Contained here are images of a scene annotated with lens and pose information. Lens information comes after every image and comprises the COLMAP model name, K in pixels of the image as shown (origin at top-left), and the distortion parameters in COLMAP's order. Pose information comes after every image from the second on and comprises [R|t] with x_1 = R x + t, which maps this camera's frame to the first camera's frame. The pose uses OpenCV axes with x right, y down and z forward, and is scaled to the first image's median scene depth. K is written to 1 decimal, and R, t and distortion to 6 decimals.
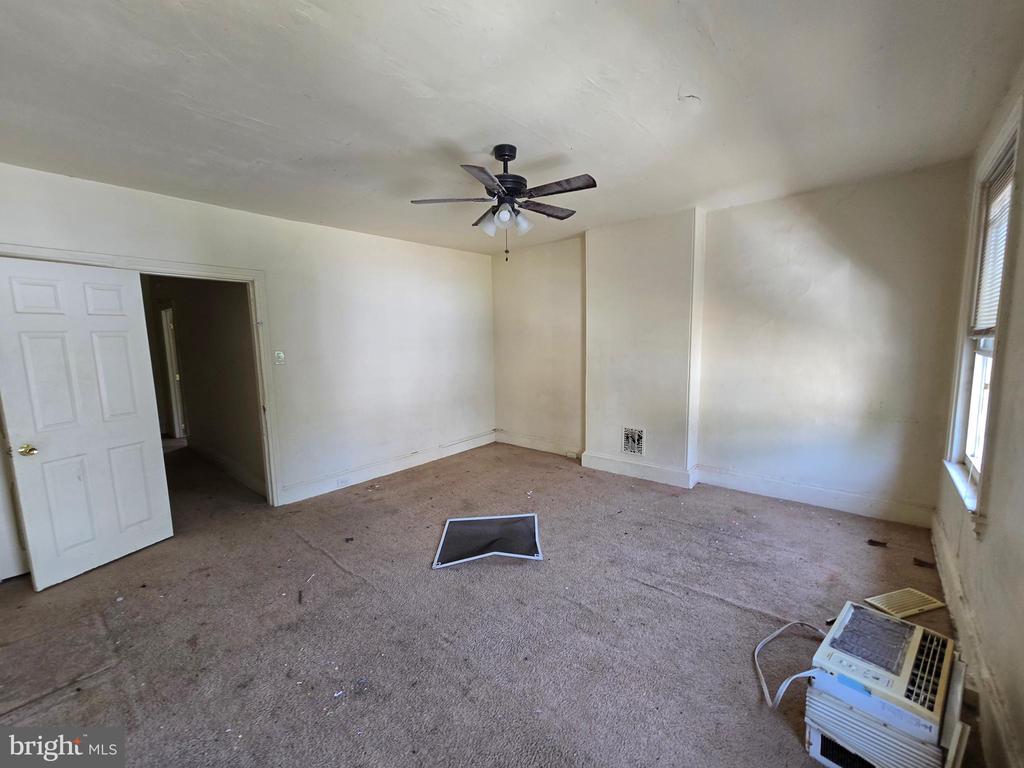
lens RADIAL K [[405.3, 0, 512.8], [0, 405.3, 378.1], [0, 0, 1]] dist [-0.001697, -0.000072]
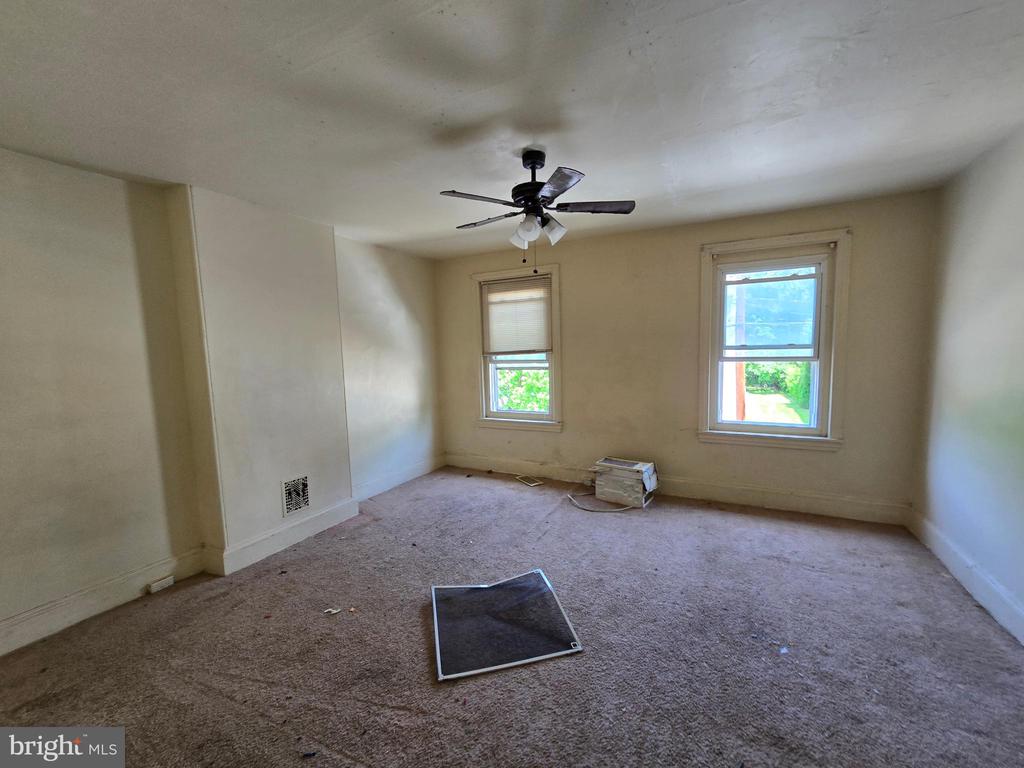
lens RADIAL K [[418.7, 0, 504.6], [0, 418.7, 386.4], [0, 0, 1]] dist [-0.001041, 0.000457]
pose [[-0.199141, -0.064645, 0.977836, -0.666648], [0.131006, 0.987109, 0.091938, -0.085064], [-0.971175, 0.146411, -0.188105, 0.892085]]
